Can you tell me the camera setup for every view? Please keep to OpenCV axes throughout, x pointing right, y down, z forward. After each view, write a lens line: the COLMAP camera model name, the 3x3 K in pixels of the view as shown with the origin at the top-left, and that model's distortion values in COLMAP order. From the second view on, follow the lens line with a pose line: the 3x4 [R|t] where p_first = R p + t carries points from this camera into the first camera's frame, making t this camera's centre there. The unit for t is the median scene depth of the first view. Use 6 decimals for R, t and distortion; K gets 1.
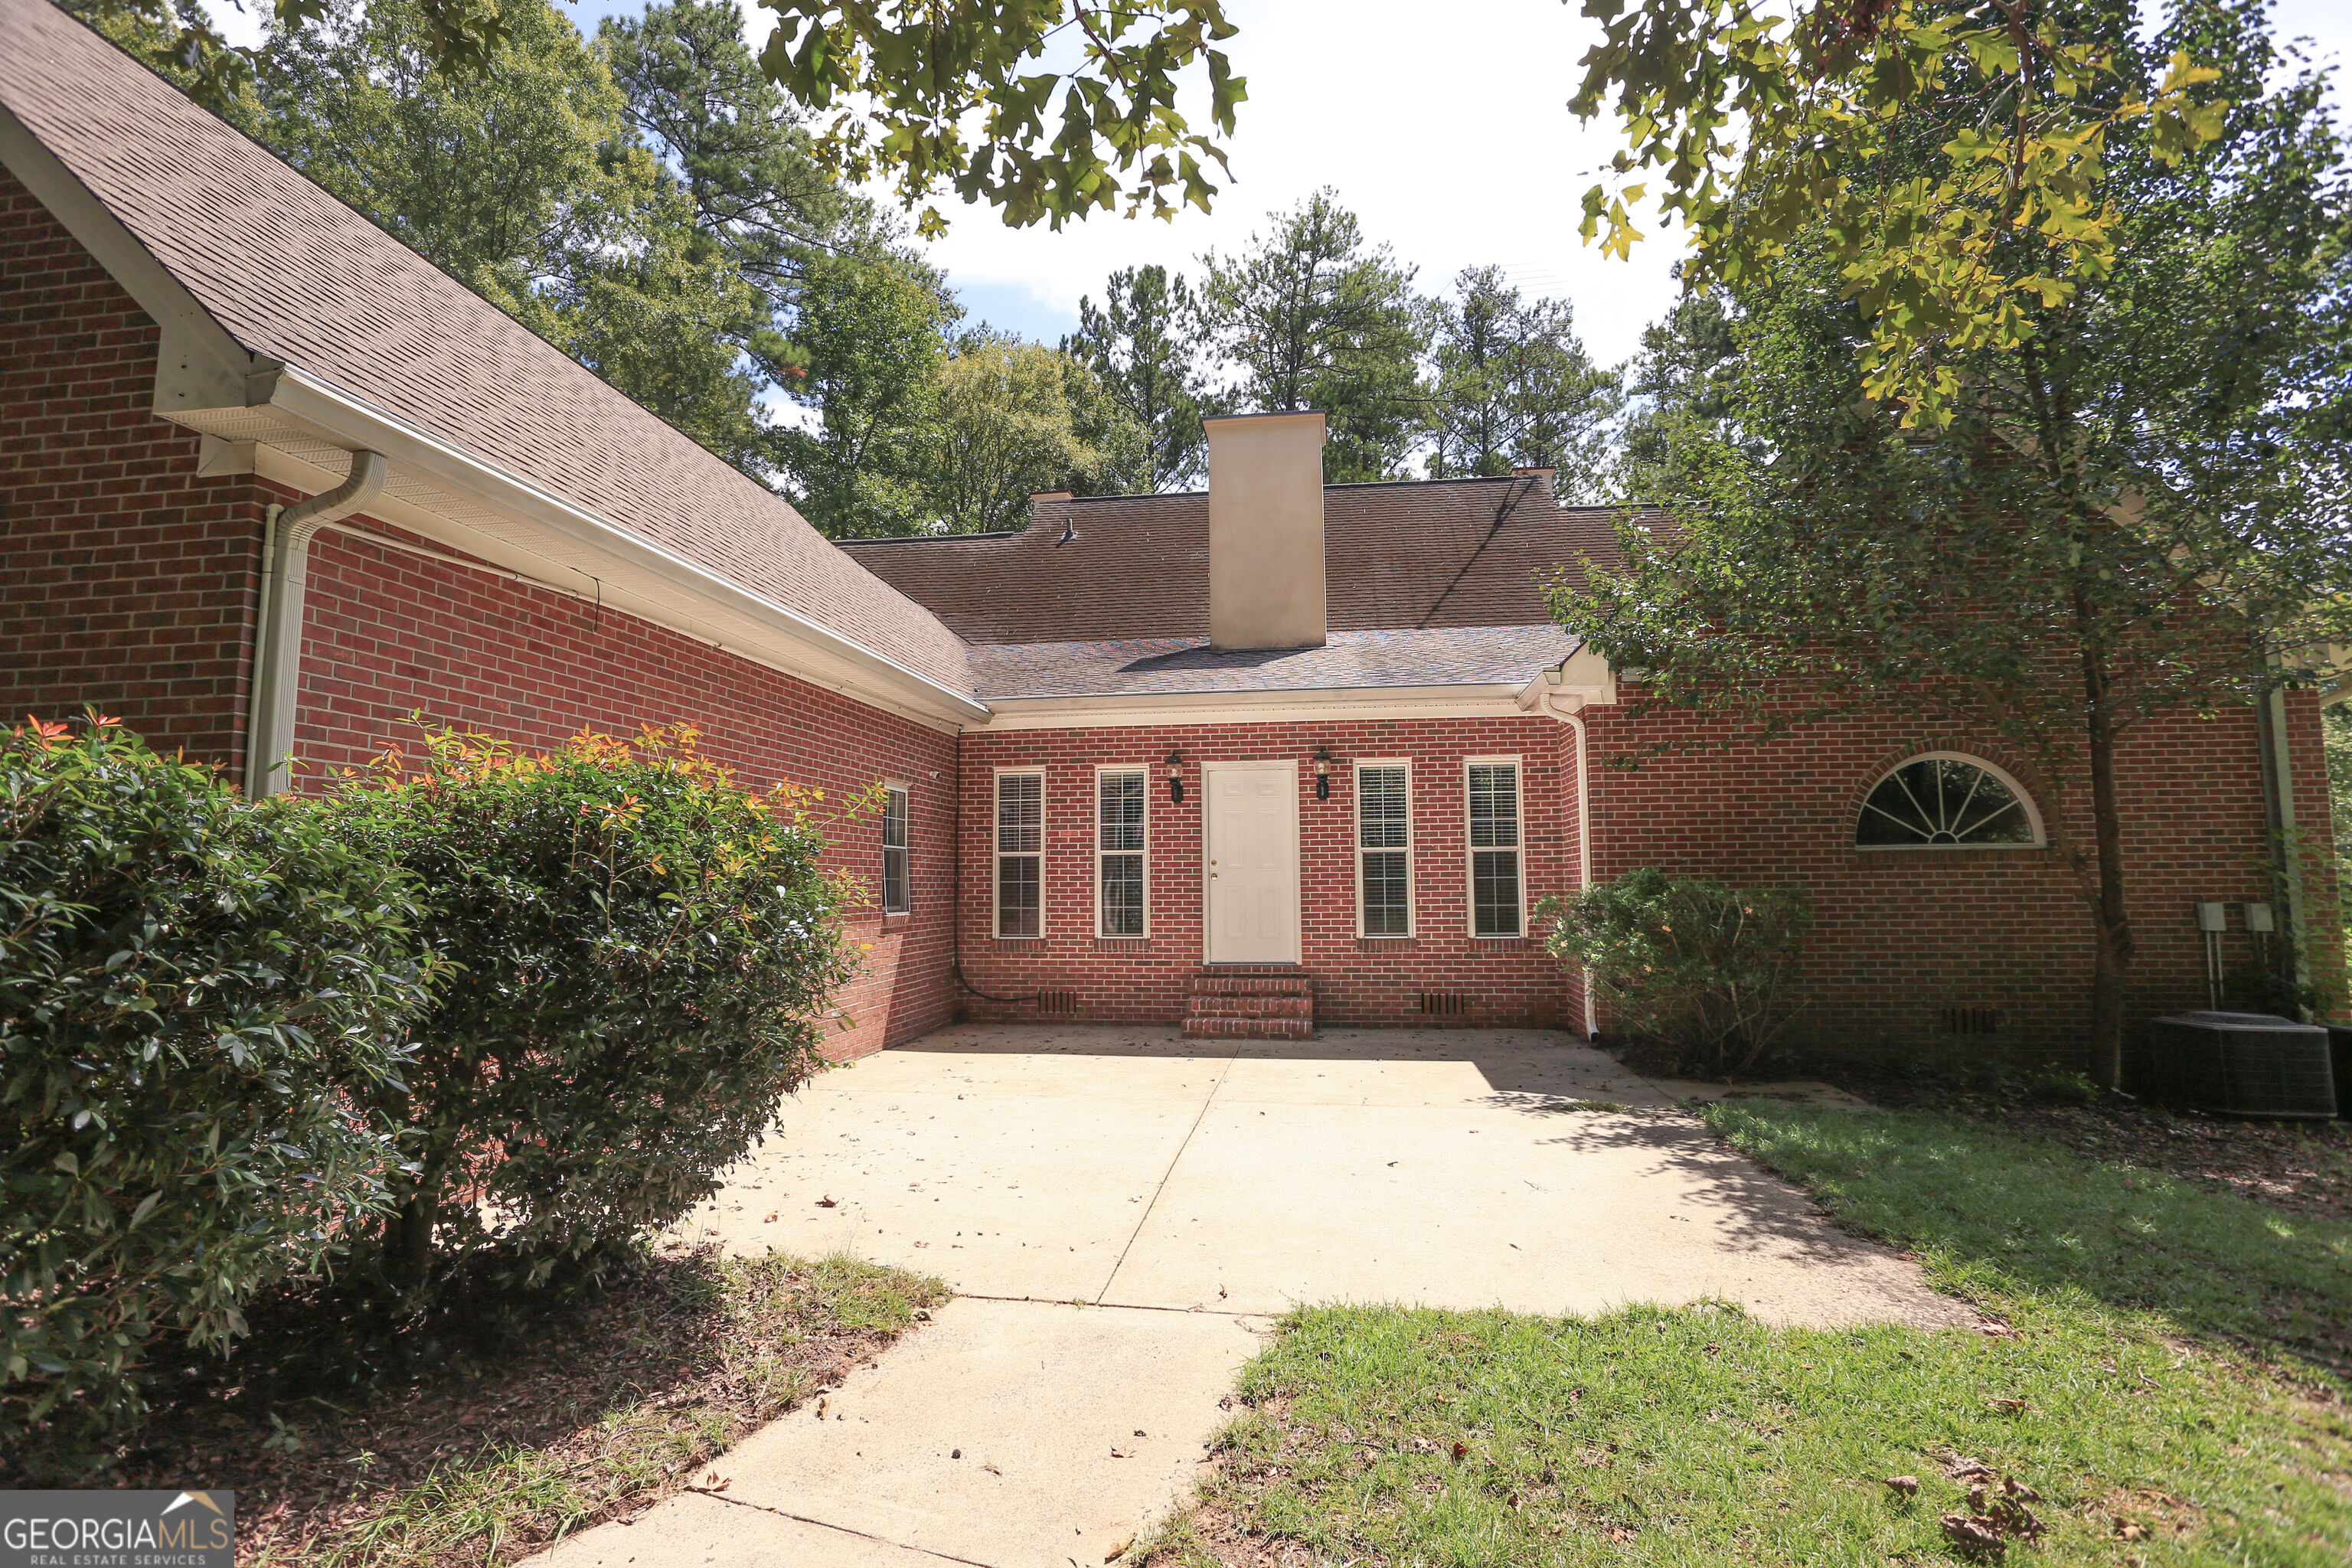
lens RADIAL K [[1174.8, 0, 1176.0], [0, 1174.8, 784.0], [0, 0, 1]] dist [-0.055322, 0.025858]
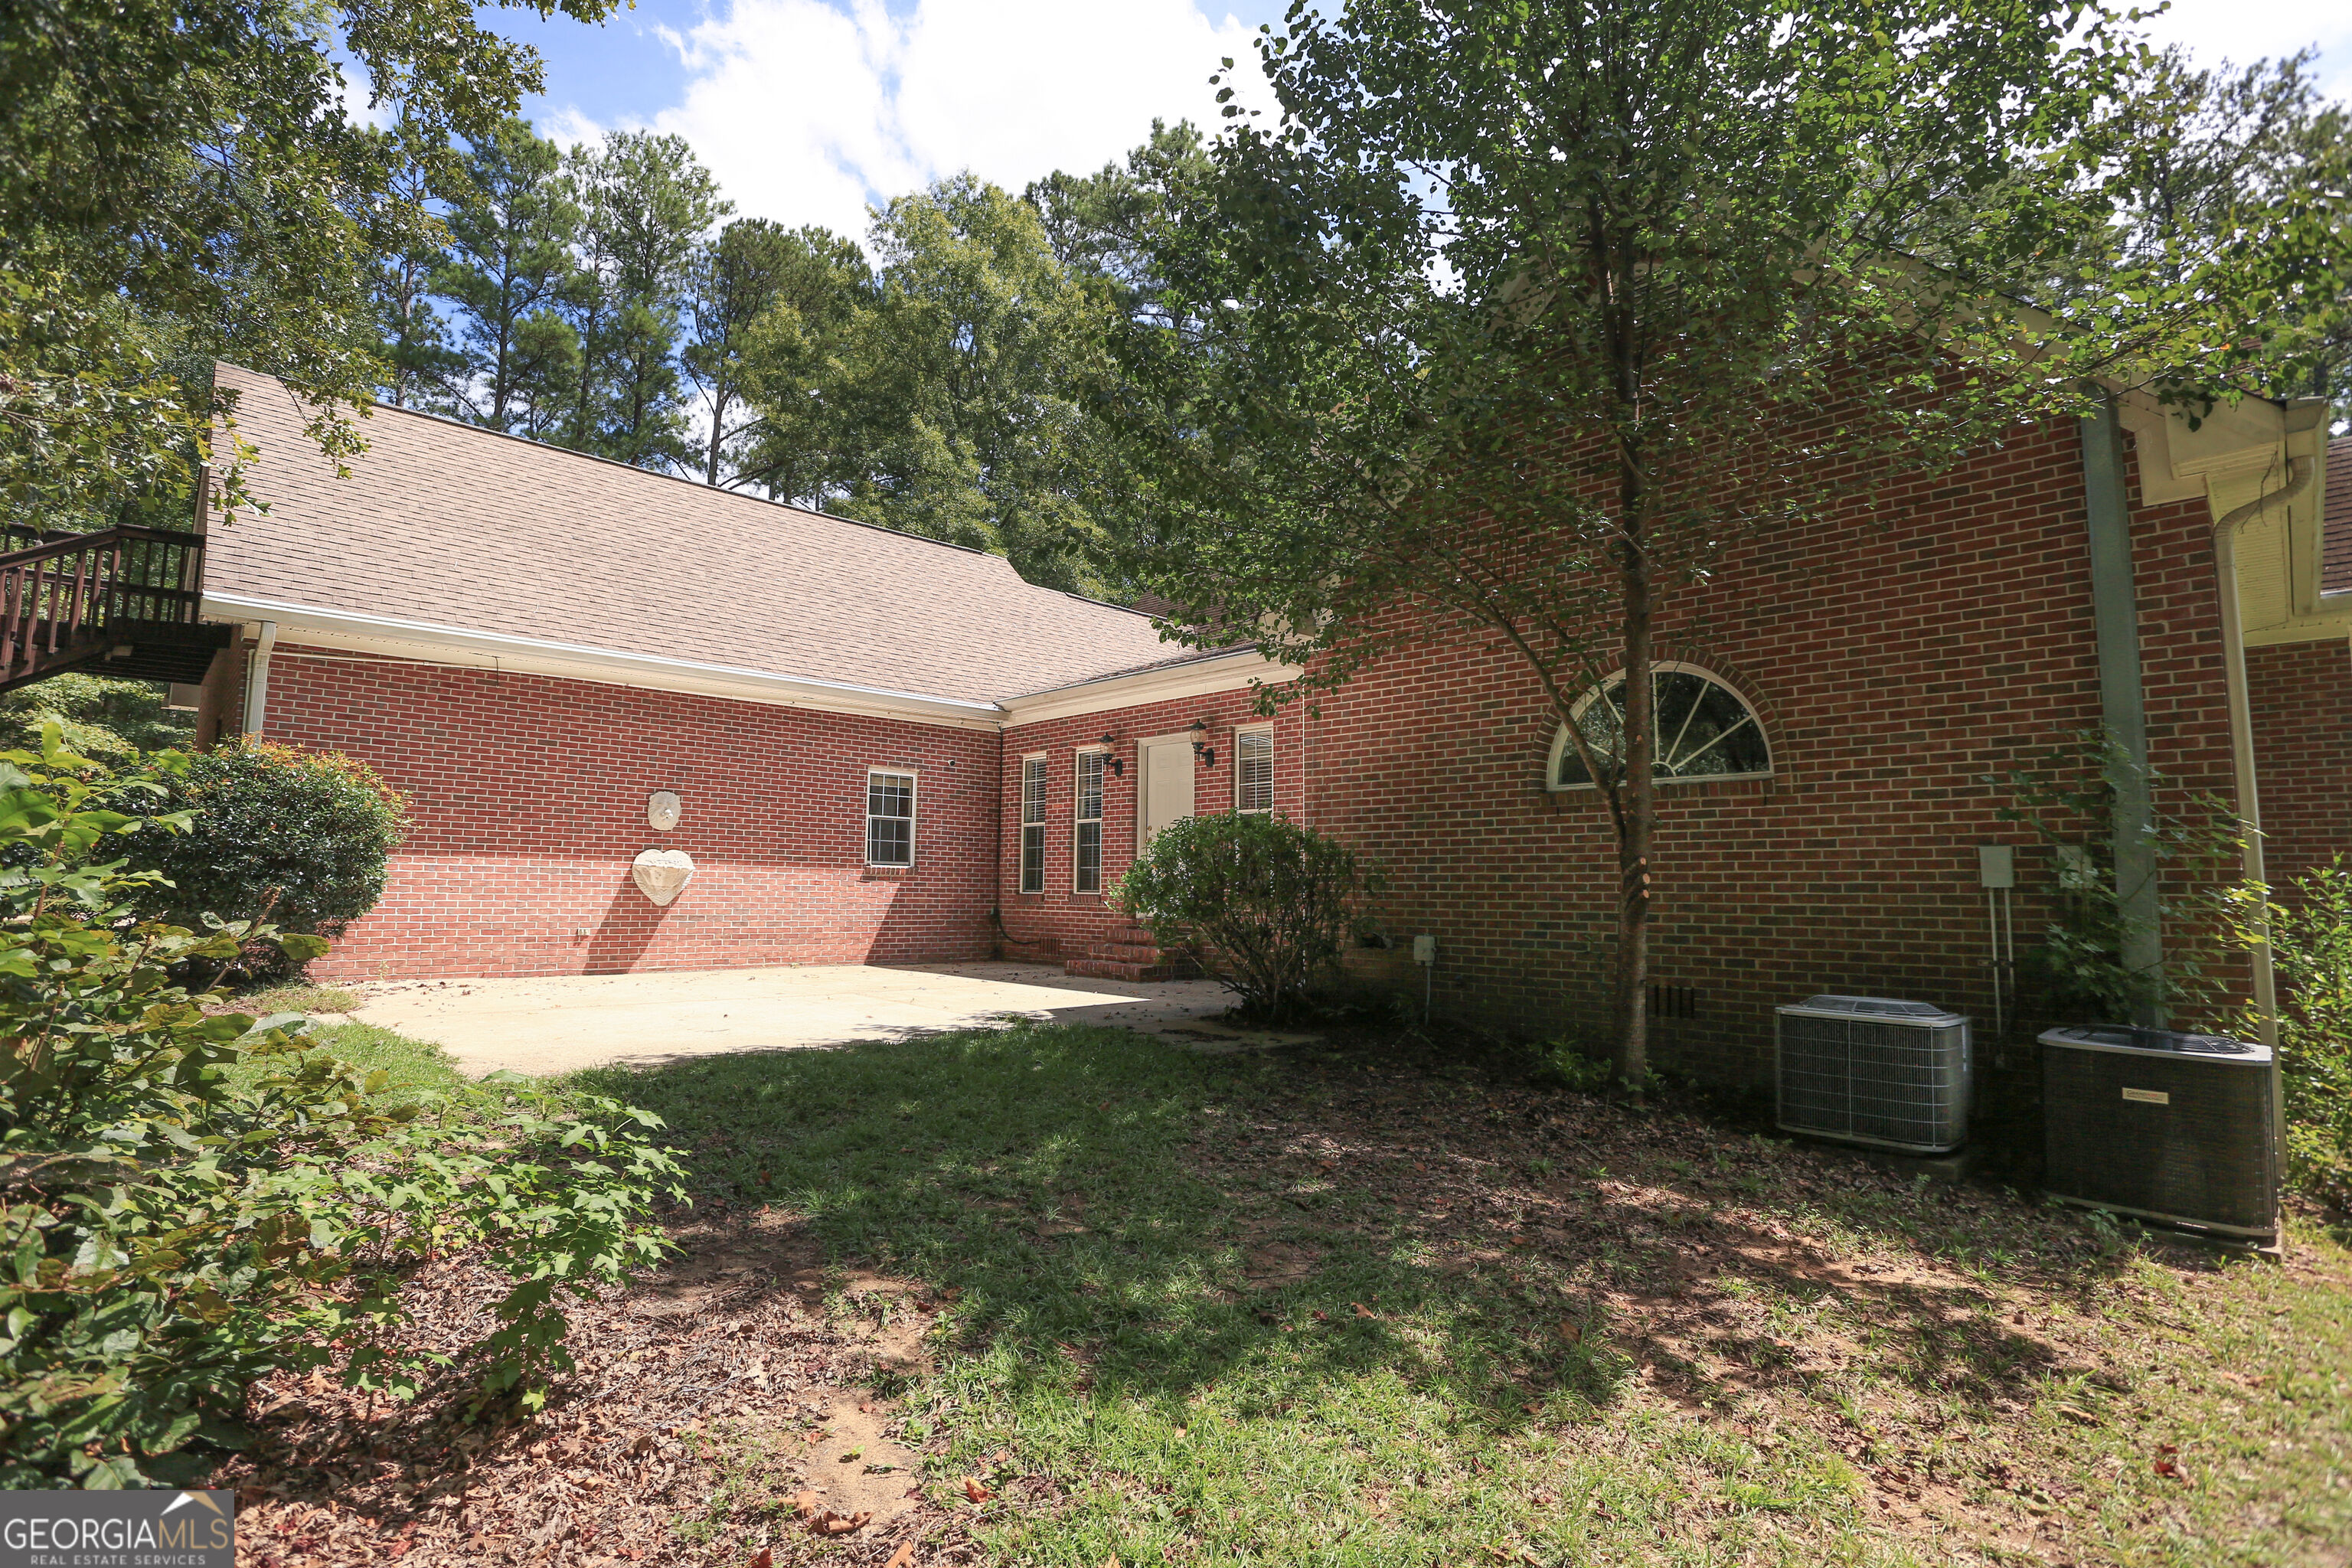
lens RADIAL K [[1175.1, 0, 1176.0], [0, 1175.1, 784.0], [0, 0, 1]] dist [-0.060085, 0.028047]
pose [[0.782113, -0.043187, -0.621638, 0.903536], [0.037229, 0.999052, -0.022568, 0.061549], [0.622023, -0.005492, 0.782979, 0.166816]]
